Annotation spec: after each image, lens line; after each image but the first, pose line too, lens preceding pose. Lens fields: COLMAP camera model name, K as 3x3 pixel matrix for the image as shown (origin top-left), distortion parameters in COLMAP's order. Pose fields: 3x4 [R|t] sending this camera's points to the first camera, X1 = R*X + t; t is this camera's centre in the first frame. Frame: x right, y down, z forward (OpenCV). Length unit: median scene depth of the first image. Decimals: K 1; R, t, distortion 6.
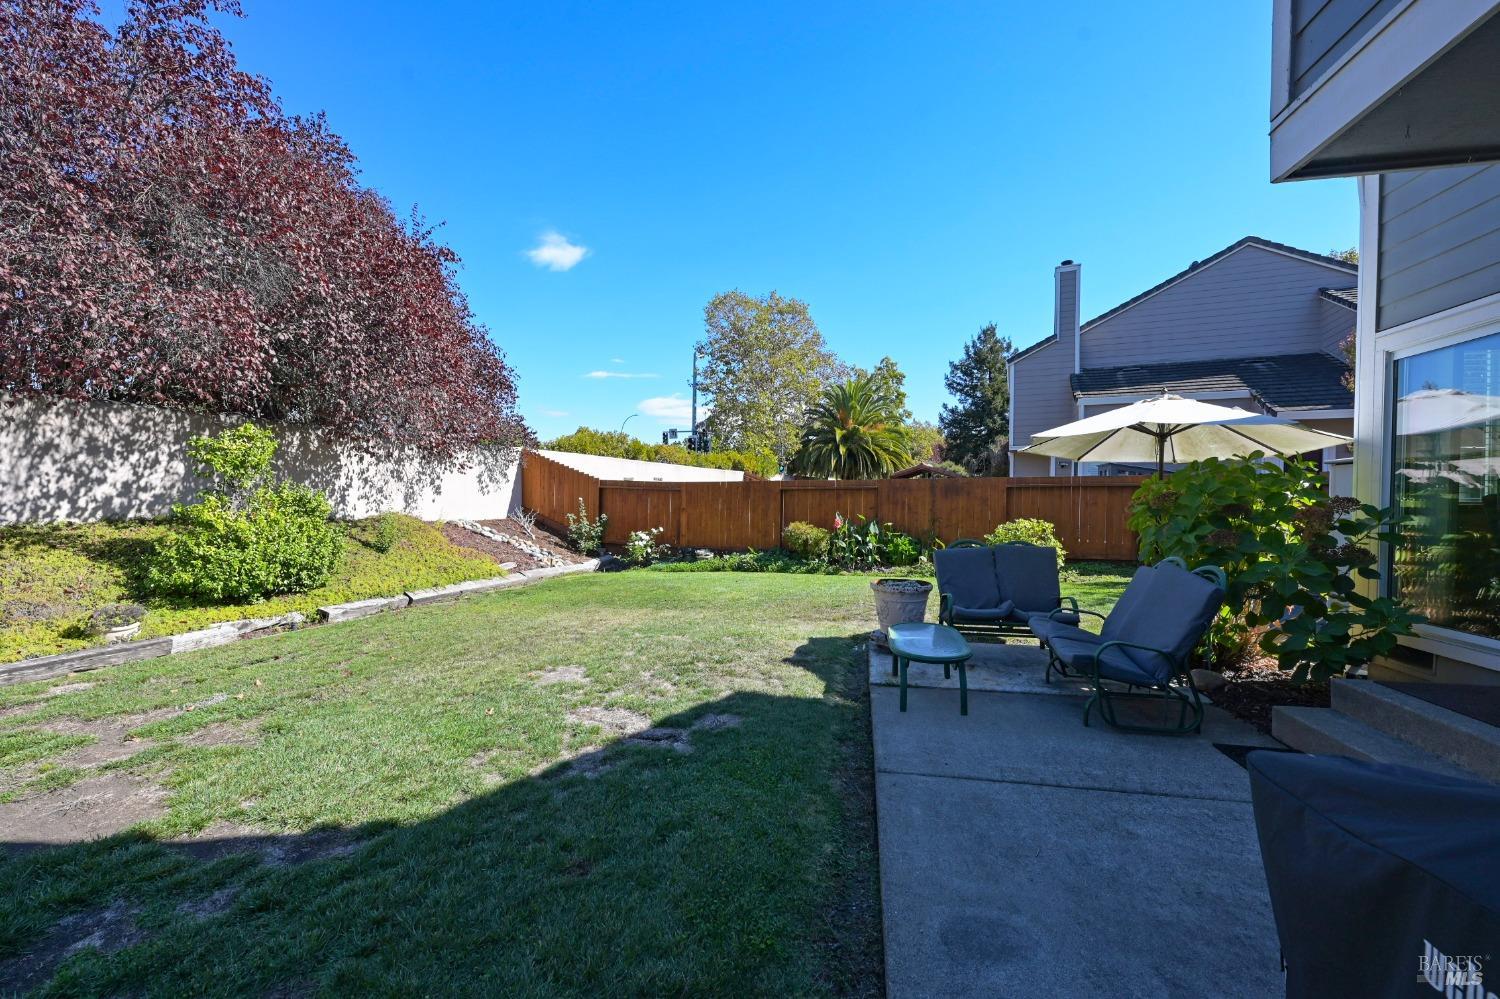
lens RADIAL K [[603.3, 0, 742.9], [0, 603.3, 502.1], [0, 0, 1]] dist [-0.000583, 0.000313]
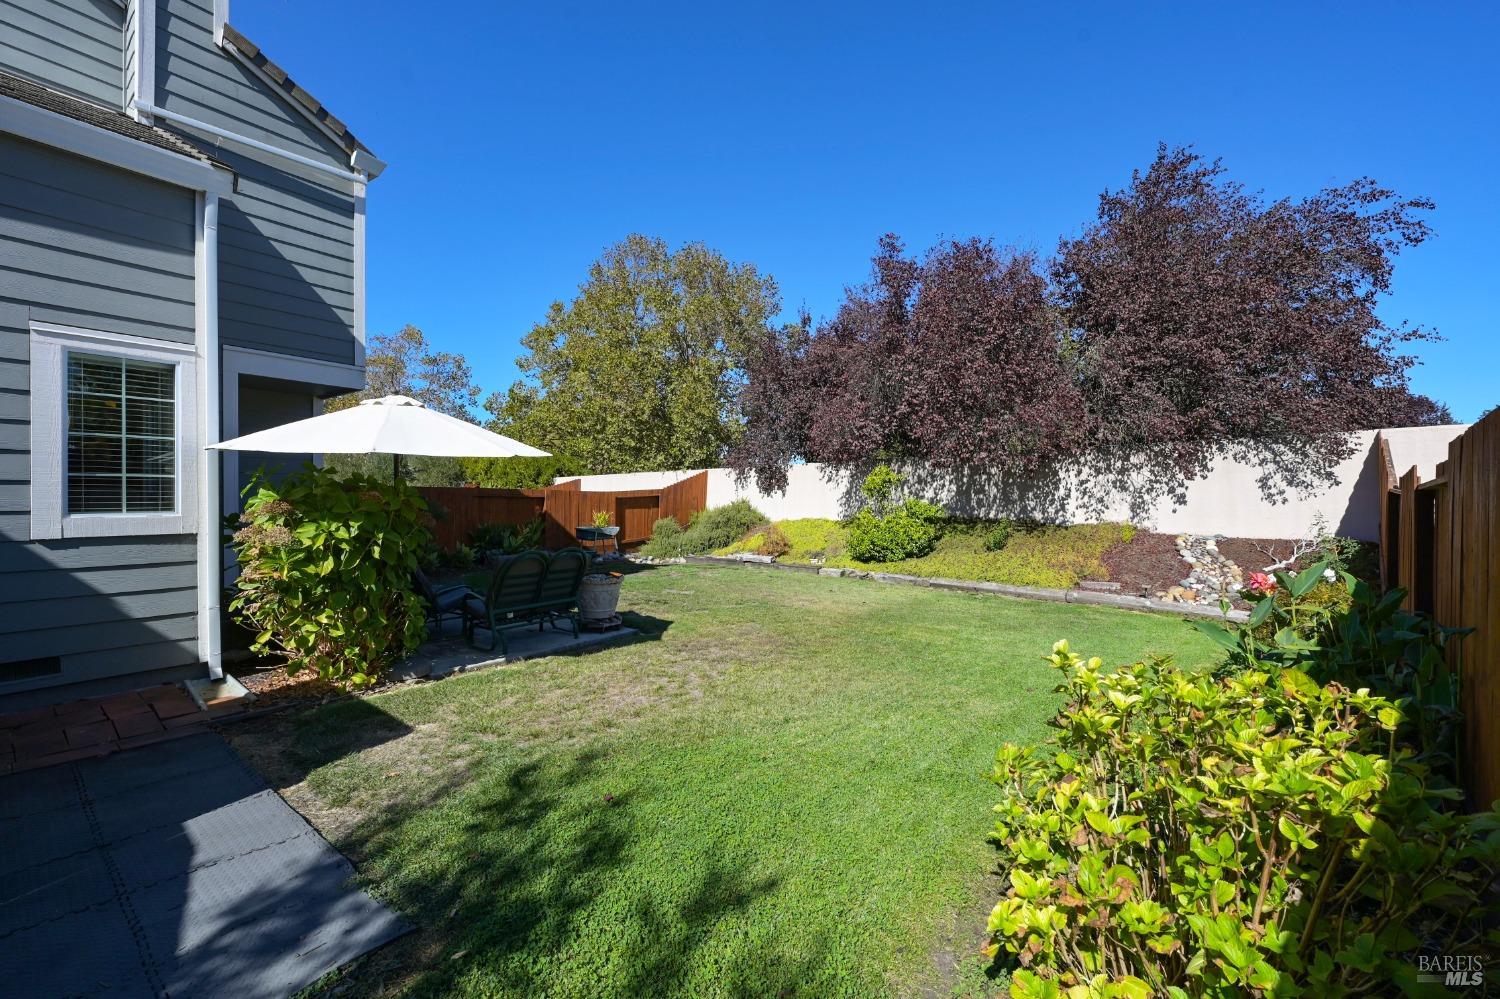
lens RADIAL K [[603.3, 0, 742.9], [0, 603.3, 502.1], [0, 0, 1]] dist [-0.000583, 0.000313]
pose [[-0.446447, 0.000712, -0.894810, 0.647312], [-0.009233, 0.999943, 0.005402, -0.016159], [0.894762, 0.010674, -0.446415, 0.923208]]
